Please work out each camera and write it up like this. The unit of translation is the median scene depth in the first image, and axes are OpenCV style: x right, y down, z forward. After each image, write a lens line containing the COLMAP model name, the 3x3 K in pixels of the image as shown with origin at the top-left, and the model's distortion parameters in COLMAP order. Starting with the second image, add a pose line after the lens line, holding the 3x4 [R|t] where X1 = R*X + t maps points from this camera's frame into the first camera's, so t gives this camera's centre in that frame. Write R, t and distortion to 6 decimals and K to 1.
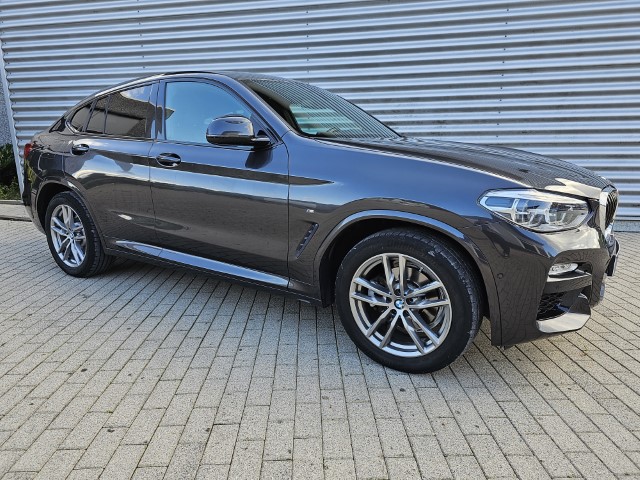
lens RADIAL K [[427.8, 0, 321.7], [0, 427.8, 231.2], [0, 0, 1]] dist [0.051987, -0.001885]
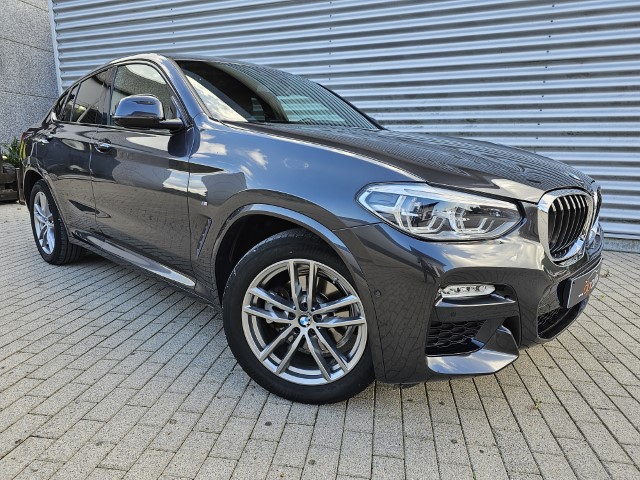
lens RADIAL K [[430.5, 0, 320.0], [0, 430.5, 240.0], [0, 0, 1]] dist [0.035546, -0.001976]
pose [[0.982845, 0.061480, -0.173886, 0.346249], [-0.060973, 0.998105, 0.008261, 0.005249], [0.174064, 0.002483, 0.984731, 0.173553]]
